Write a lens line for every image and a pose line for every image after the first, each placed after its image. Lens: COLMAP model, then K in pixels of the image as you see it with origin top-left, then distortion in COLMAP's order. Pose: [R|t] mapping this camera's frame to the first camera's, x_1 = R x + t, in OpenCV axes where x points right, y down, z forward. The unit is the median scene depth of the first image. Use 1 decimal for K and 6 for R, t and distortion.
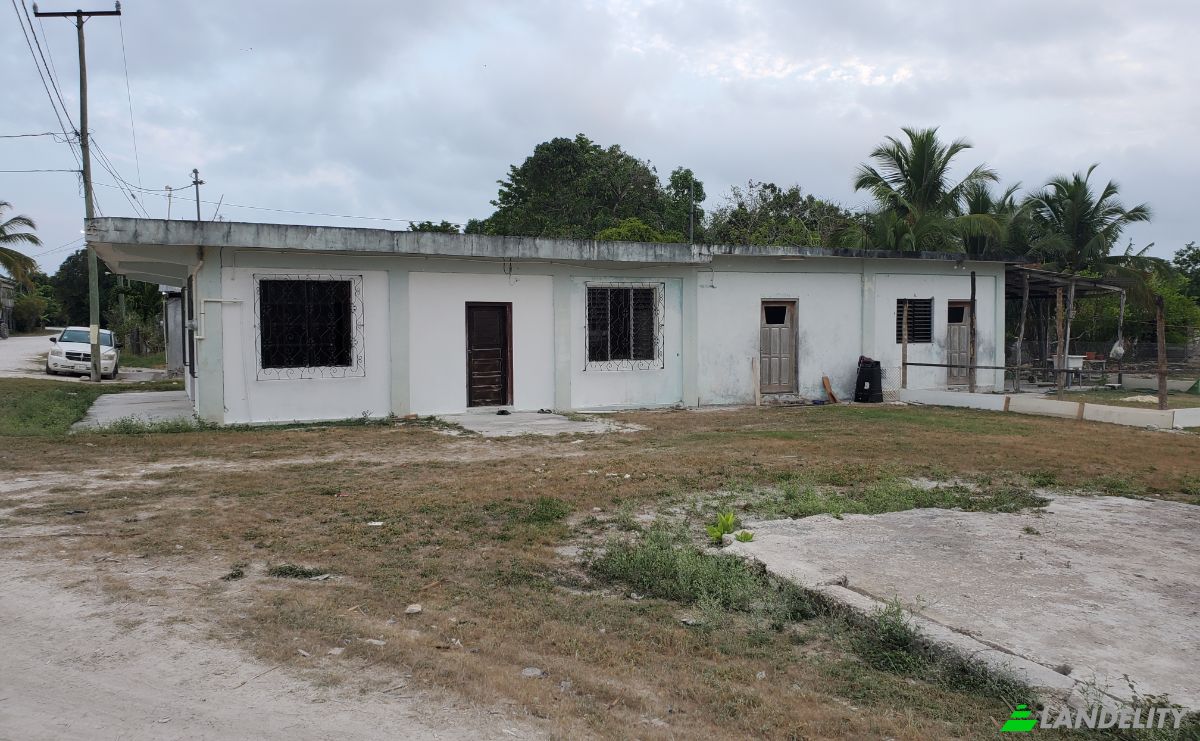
lens RADIAL K [[1036.8, 0, 600.0], [0, 1036.8, 370.5], [0, 0, 1]] dist [0.008479, -0.004860]
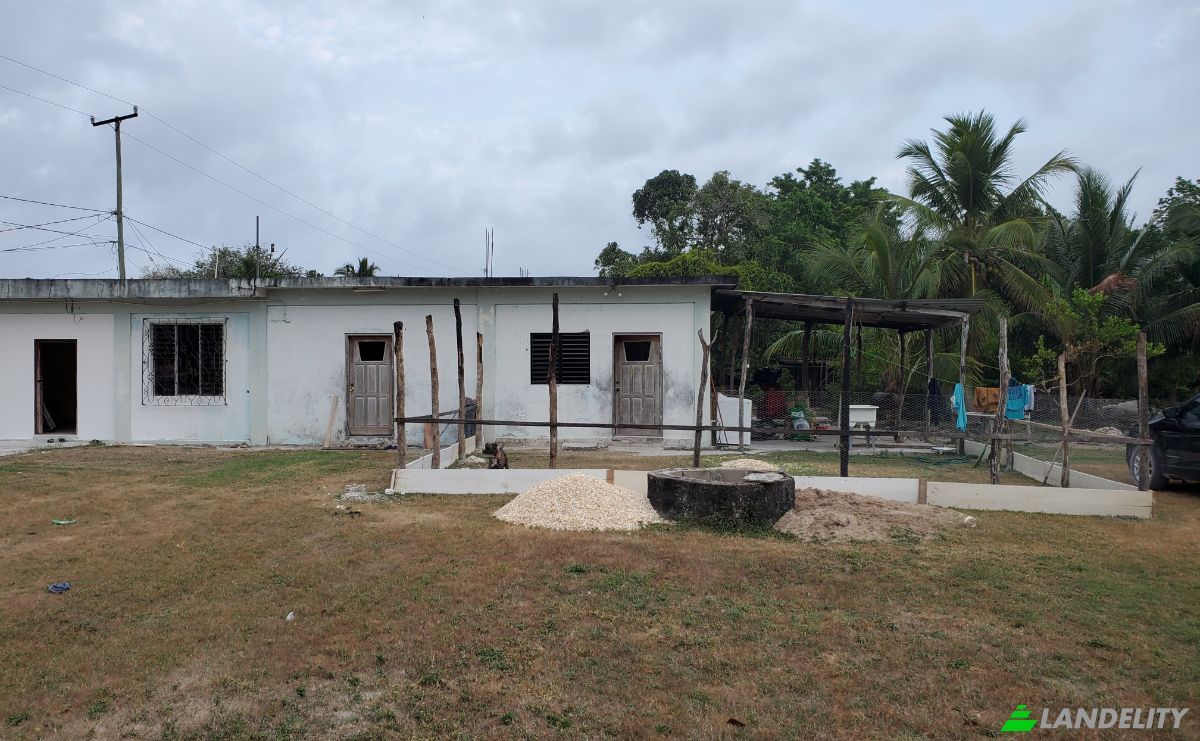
lens RADIAL K [[992.8, 0, 600.0], [0, 992.8, 370.5], [0, 0, 1]] dist [-0.025720, 0.058539]
pose [[0.833605, 0.008504, -0.552295, 0.877188], [-0.029049, 0.999173, -0.028461, -0.018057], [0.551596, 0.039769, 0.833163, 0.409267]]
